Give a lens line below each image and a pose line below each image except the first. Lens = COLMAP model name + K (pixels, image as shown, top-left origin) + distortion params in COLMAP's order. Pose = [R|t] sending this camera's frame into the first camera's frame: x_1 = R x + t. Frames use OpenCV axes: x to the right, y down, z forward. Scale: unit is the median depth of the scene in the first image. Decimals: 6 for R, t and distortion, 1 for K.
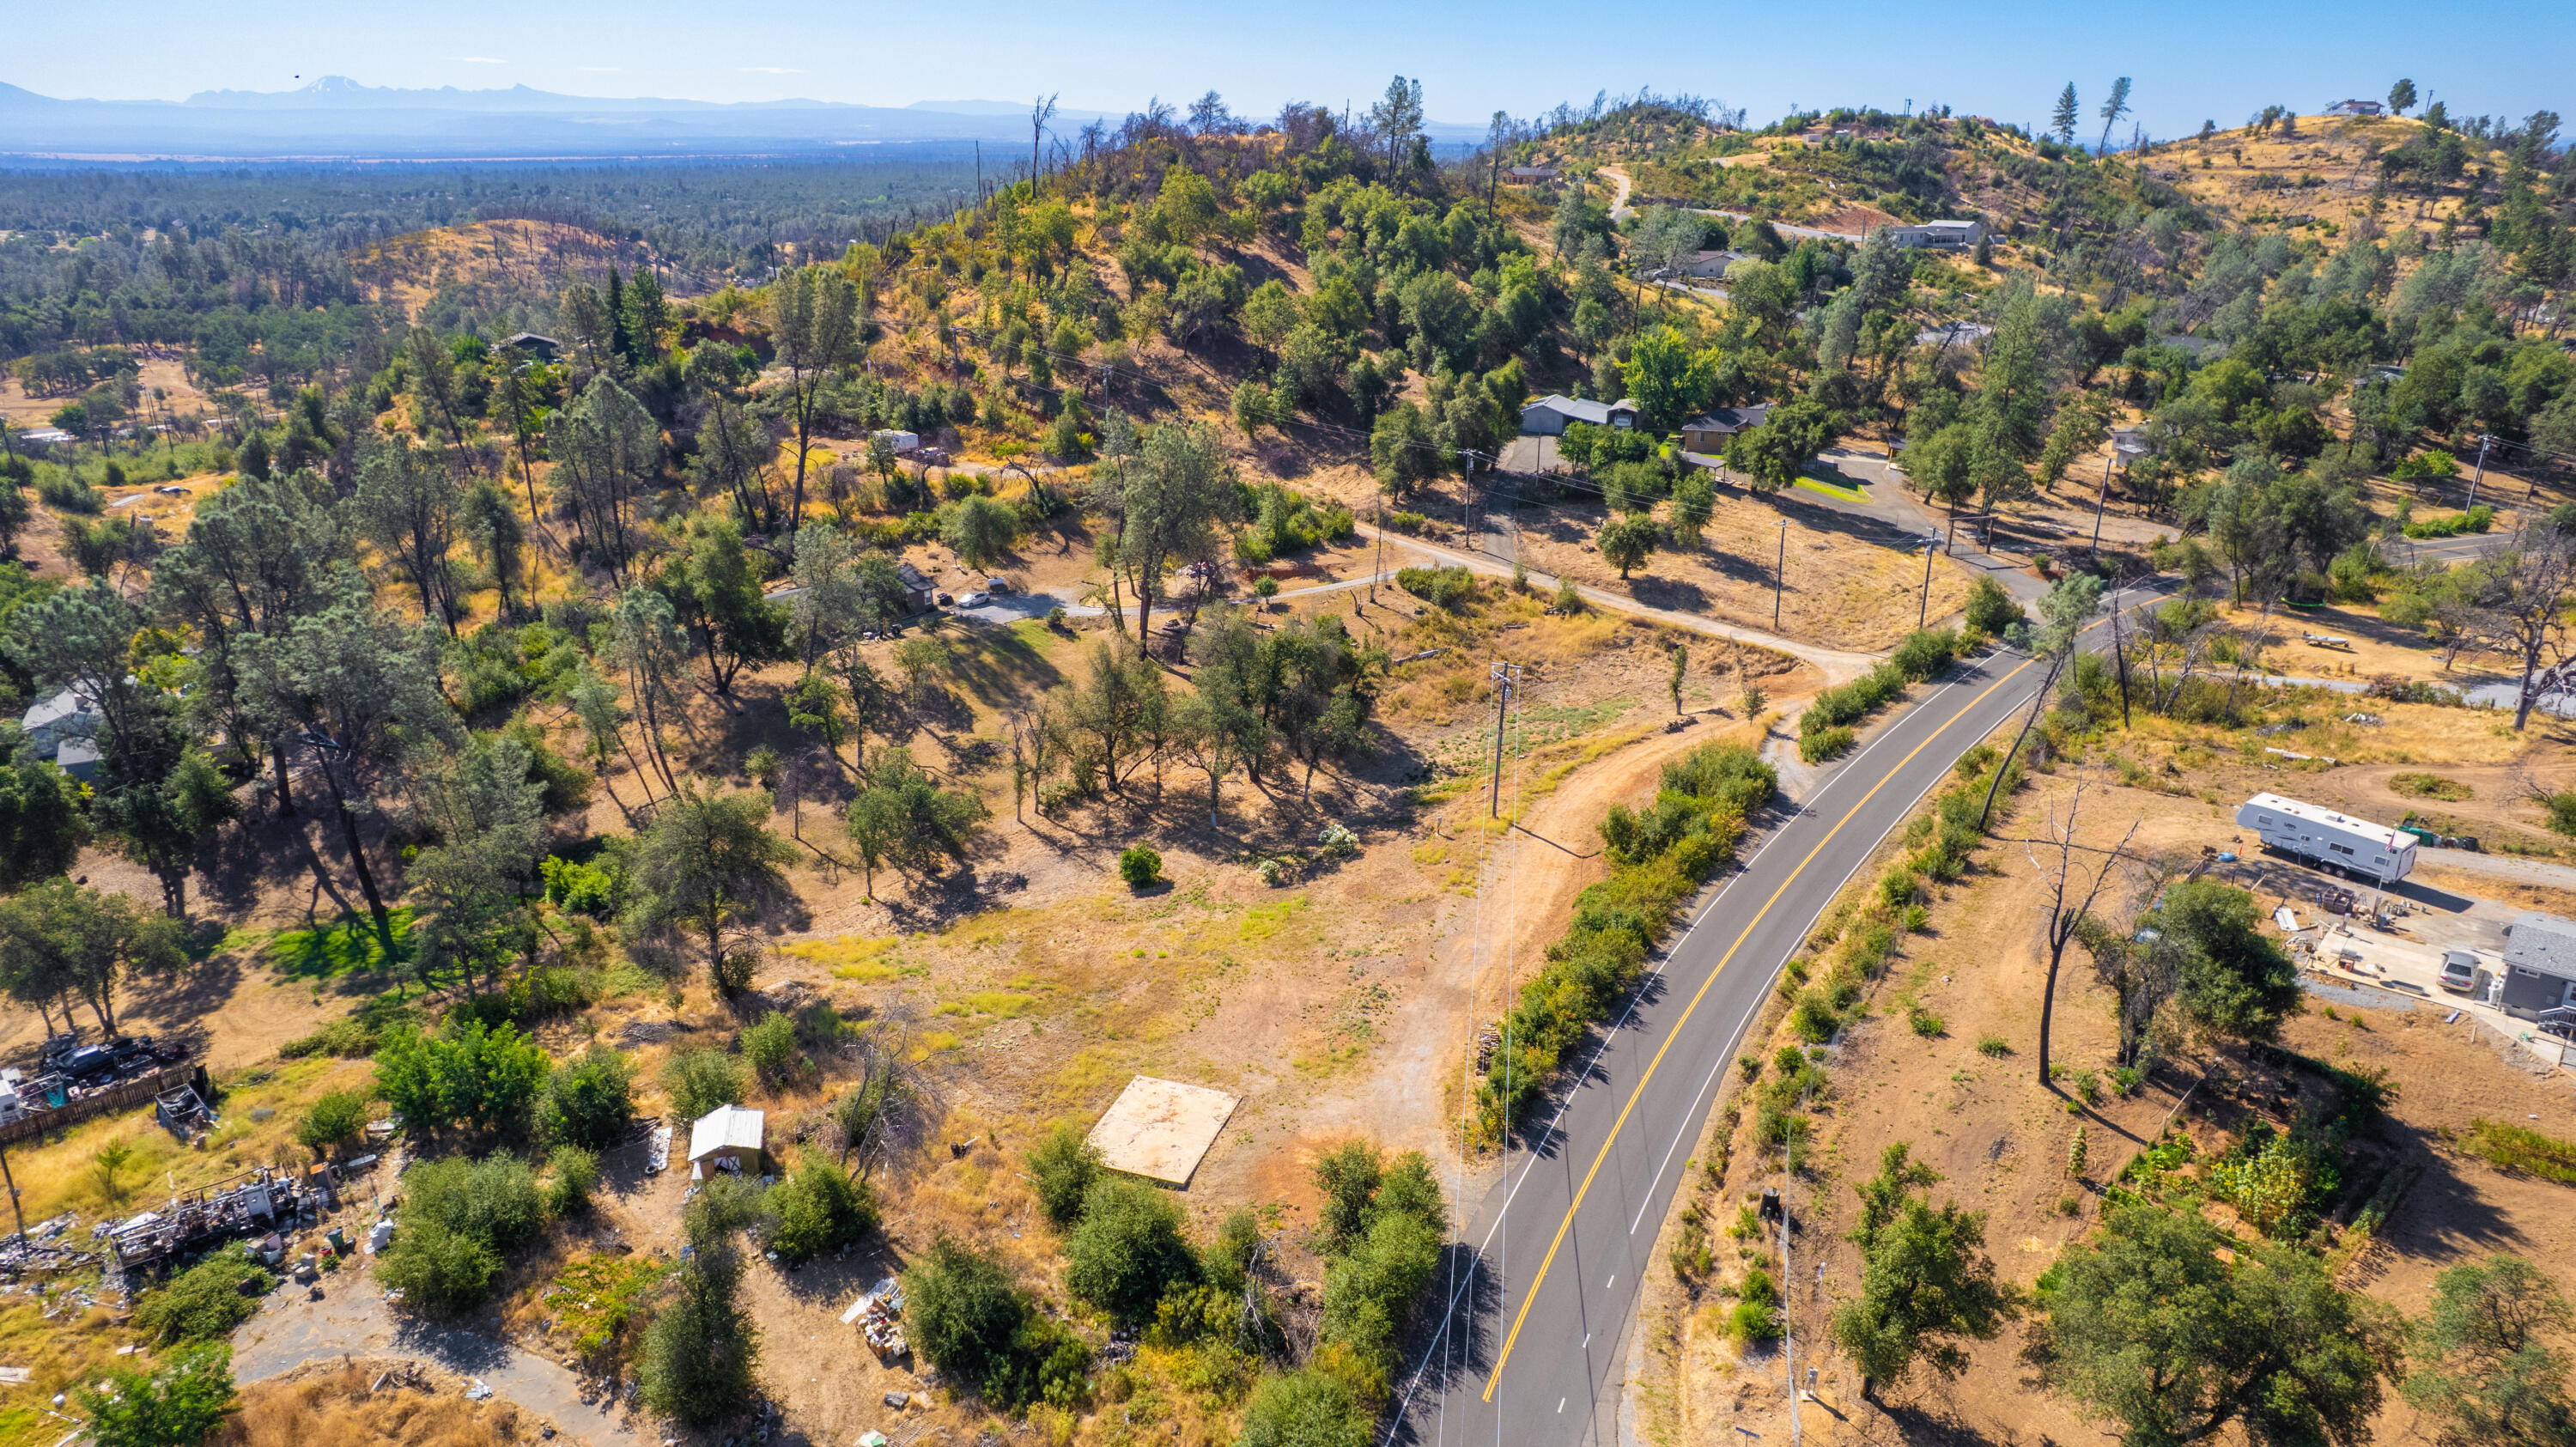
lens RADIAL K [[1622.7, 0, 1272.2], [0, 1622.7, 759.1], [0, 0, 1]] dist [-0.087857, 0.071498]
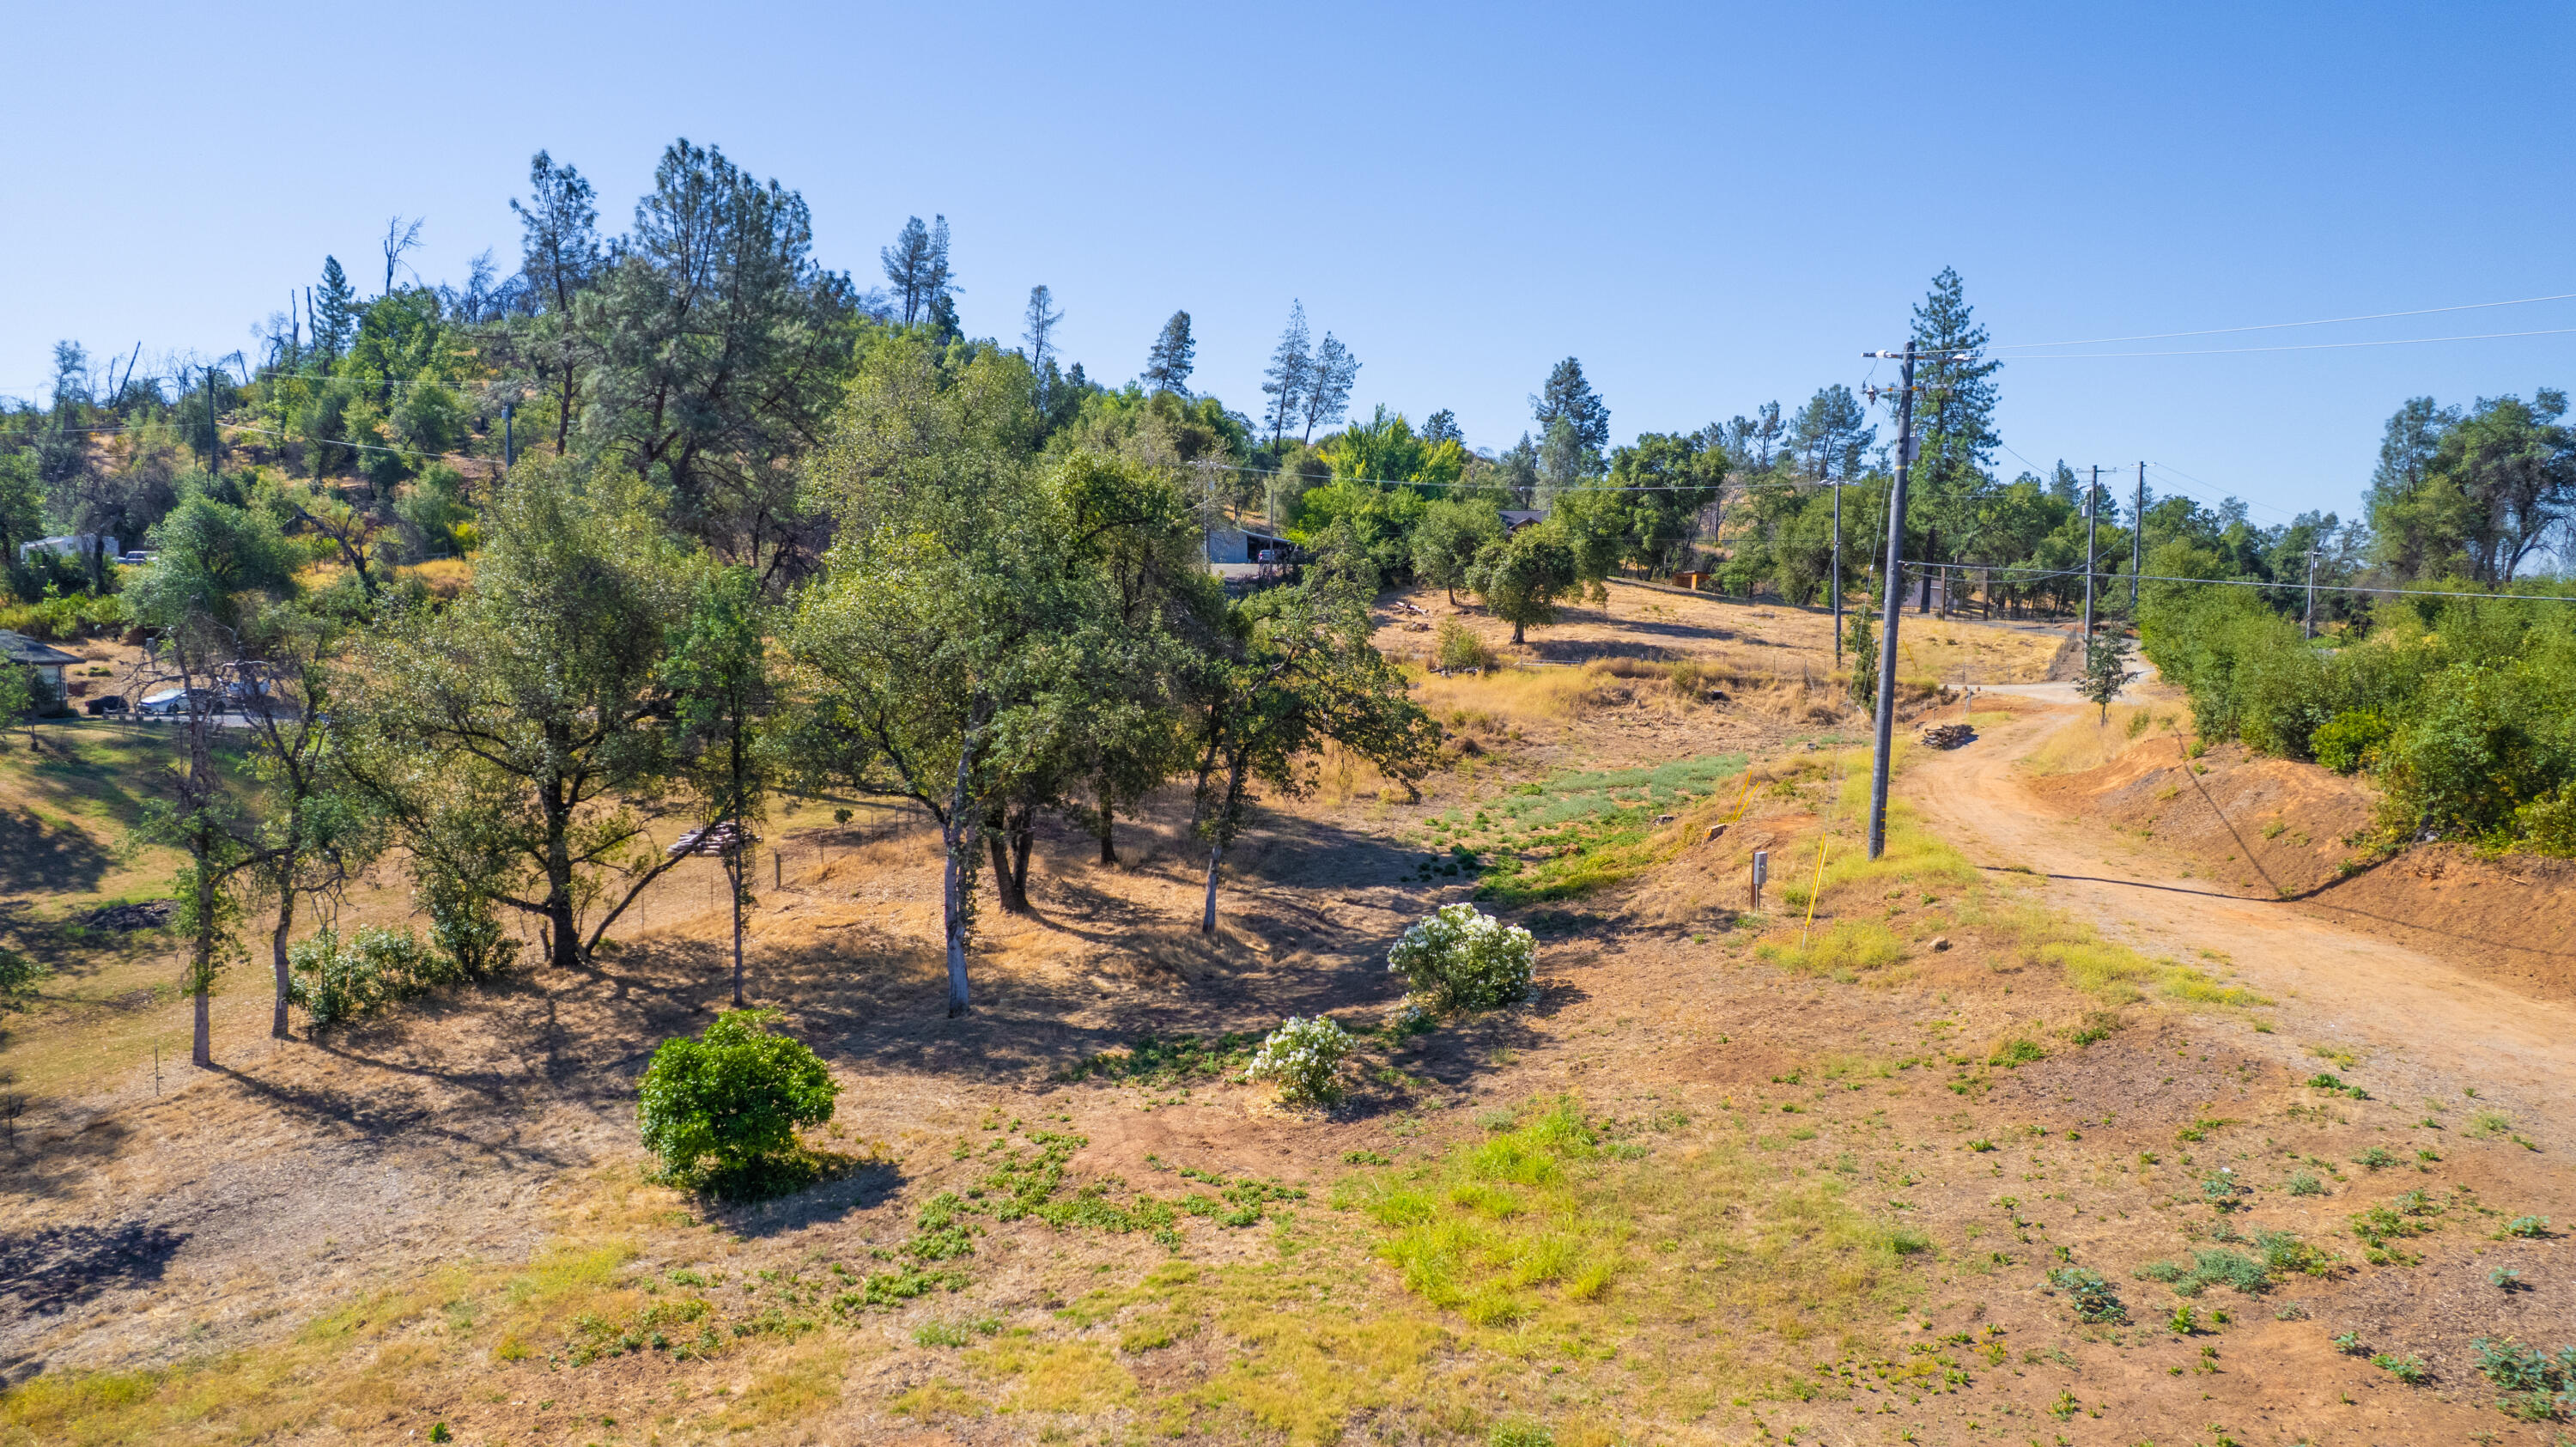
lens RADIAL K [[1622.7, 0, 1272.2], [0, 1622.7, 759.1], [0, 0, 1]] dist [-0.087857, 0.071498]
pose [[0.935109, -0.021609, 0.353700, -0.084043], [0.117245, 0.960789, -0.251274, 0.078966], [-0.334402, 0.276438, 0.900976, 0.709663]]
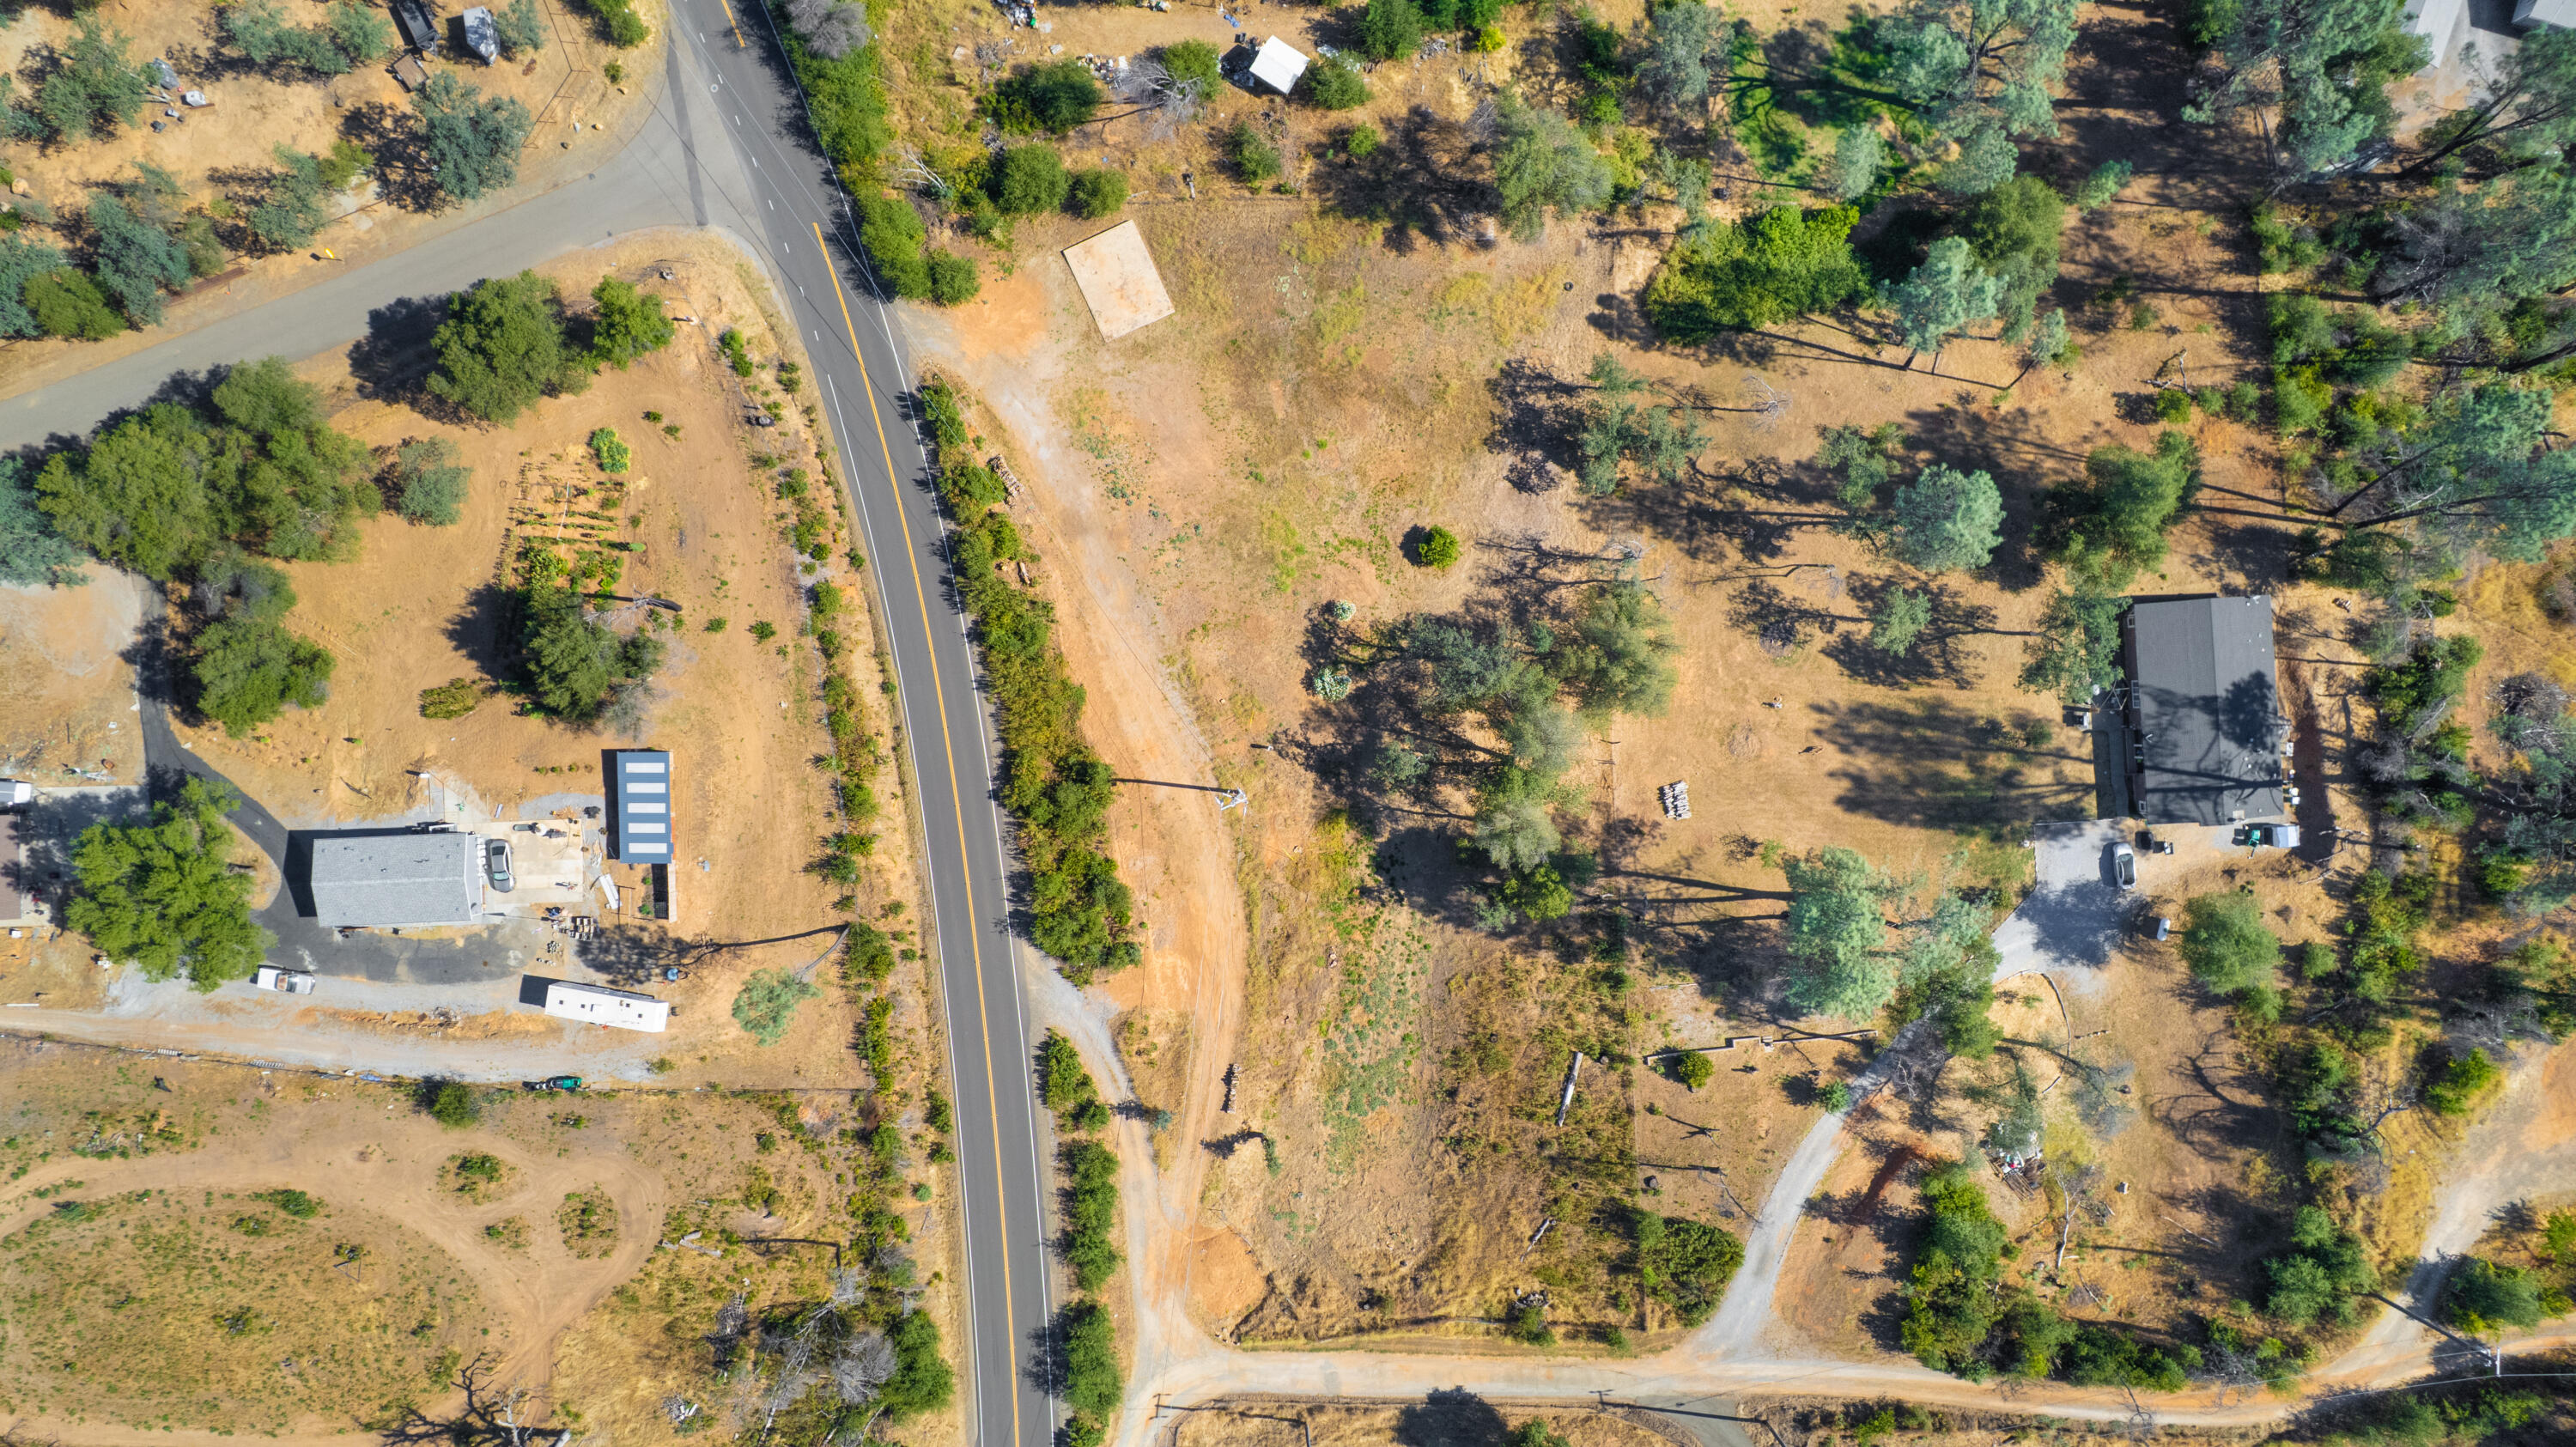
lens RADIAL K [[1622.7, 0, 1272.2], [0, 1622.7, 759.1], [0, 0, 1]] dist [-0.087857, 0.071498]
pose [[-0.713949, 0.700037, 0.014992, 0.085289], [-0.252067, -0.276934, 0.927237, -0.948457], [0.653253, 0.658221, 0.374174, 0.555485]]
